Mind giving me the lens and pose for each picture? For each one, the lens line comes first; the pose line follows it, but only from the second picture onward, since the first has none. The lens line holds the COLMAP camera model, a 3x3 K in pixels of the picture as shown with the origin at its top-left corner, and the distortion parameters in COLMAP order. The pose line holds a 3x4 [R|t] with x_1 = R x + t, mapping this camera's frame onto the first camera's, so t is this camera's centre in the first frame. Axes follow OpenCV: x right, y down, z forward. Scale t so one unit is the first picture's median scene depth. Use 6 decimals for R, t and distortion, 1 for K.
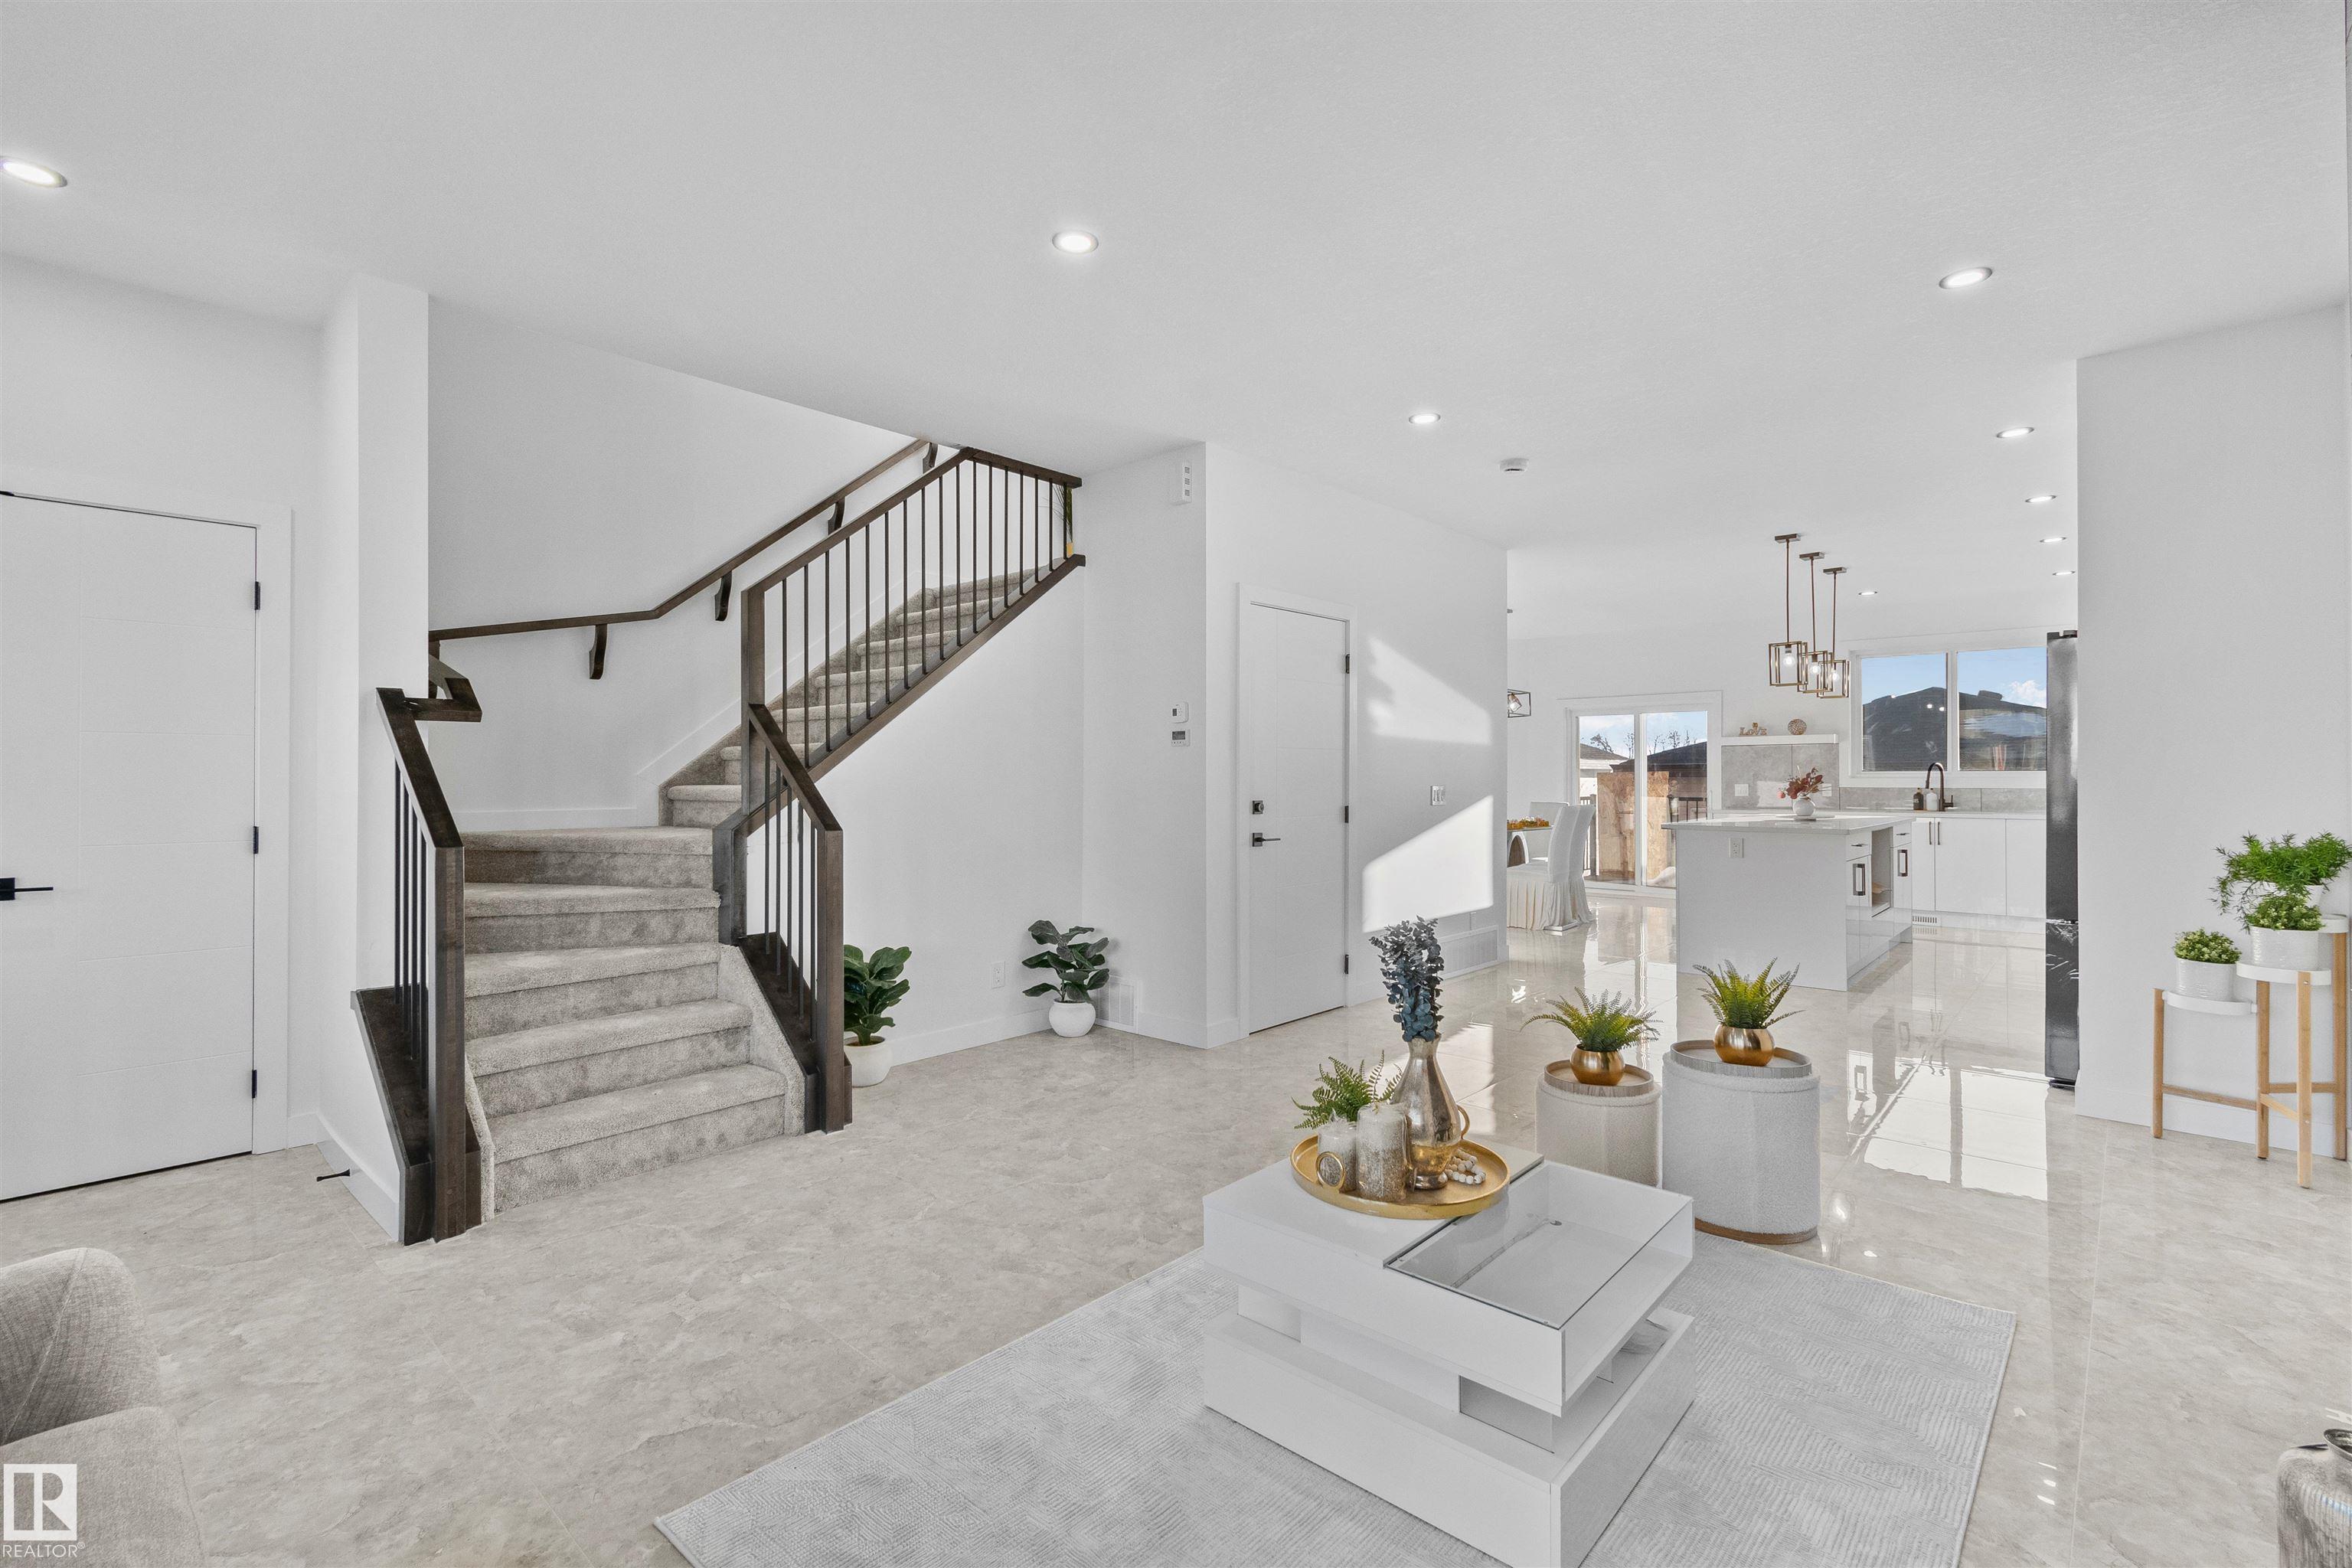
lens RADIAL K [[1054.0, 0, 1169.4], [0, 1054.0, 769.7], [0, 0, 1]] dist [-0.000518, -0.001679]
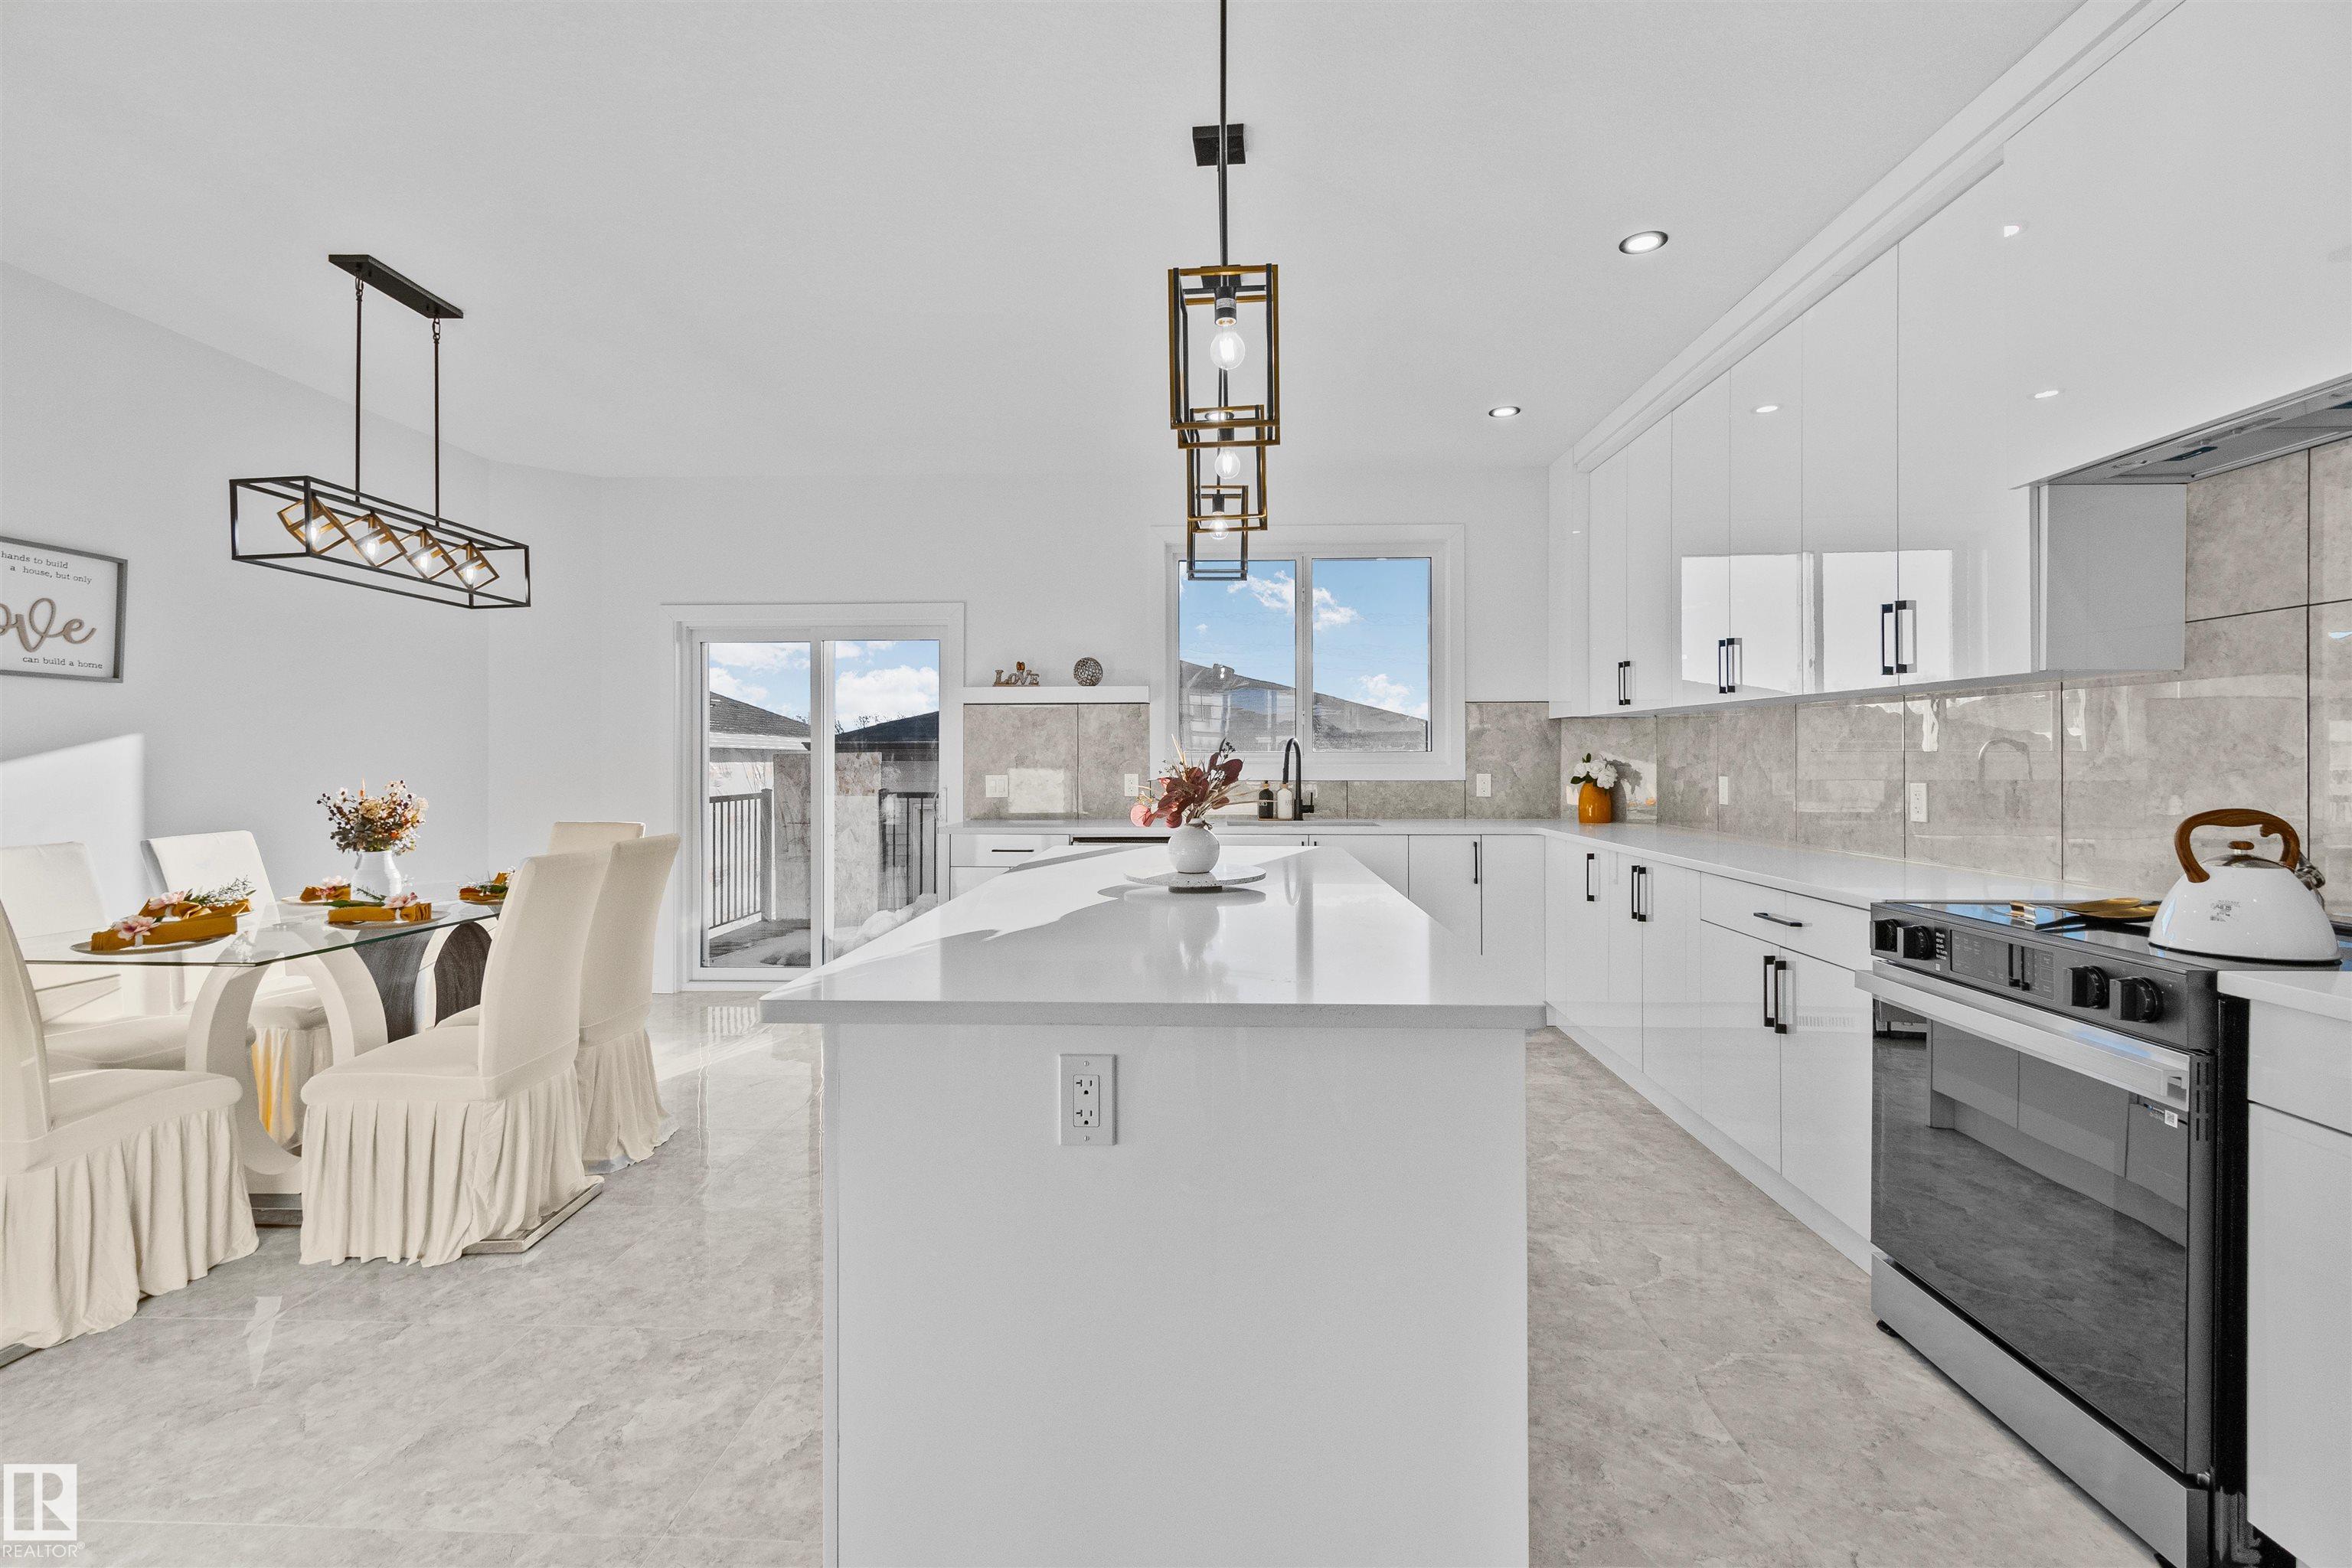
lens RADIAL K [[1054.0, 0, 1166.0], [0, 1054.0, 775.5], [0, 0, 1]] dist [-0.000518, -0.001679]
pose [[0.771299, -0.009436, 0.636403, 0.203522], [-0.004299, 0.999790, 0.020033, 0.002052], [-0.636458, -0.018187, 0.771097, 0.404641]]
